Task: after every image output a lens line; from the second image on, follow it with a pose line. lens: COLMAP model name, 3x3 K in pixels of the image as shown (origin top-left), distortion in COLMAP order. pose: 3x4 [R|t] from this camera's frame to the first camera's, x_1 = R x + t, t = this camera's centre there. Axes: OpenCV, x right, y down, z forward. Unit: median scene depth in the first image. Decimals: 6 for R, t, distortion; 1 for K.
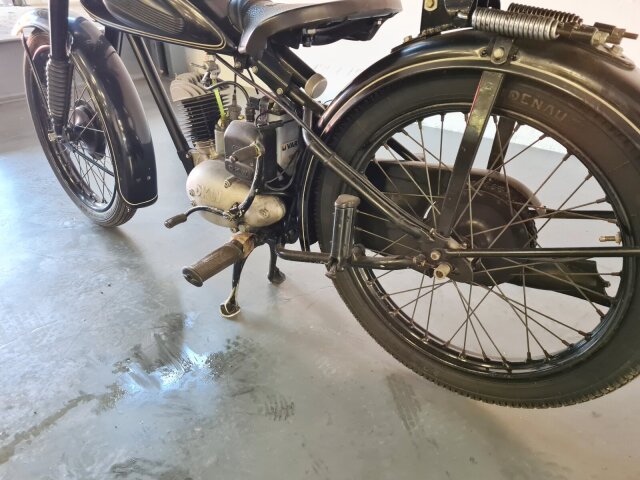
lens RADIAL K [[487.9, 0, 315.8], [0, 487.9, 250.7], [0, 0, 1]] dist [0.029628, 0.013002]
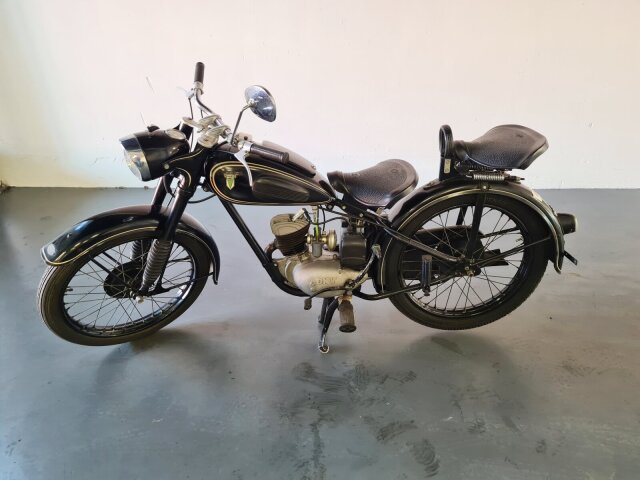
lens RADIAL K [[487.9, 0, 322.7], [0, 487.9, 238.7], [0, 0, 1]] dist [0.029628, 0.013002]
pose [[0.786048, -0.297951, 0.541622, -1.175471], [0.332788, 0.942336, 0.035416, -0.338461], [-0.520942, 0.152407, 0.839876, -0.460264]]
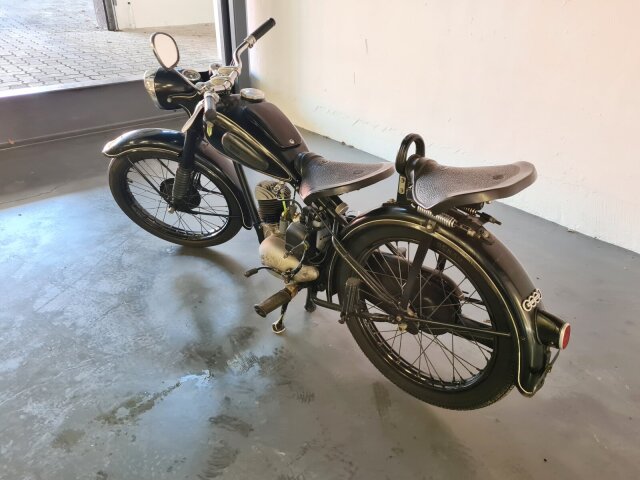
lens RADIAL K [[487.9, 0, 320.3], [0, 487.9, 236.3], [0, 0, 1]] dist [0.029628, 0.013002]
pose [[0.994502, 0.081000, -0.066369, 0.042012], [-0.082031, 0.996546, -0.012945, -0.195915], [0.065091, 0.018318, 0.997711, -0.655413]]
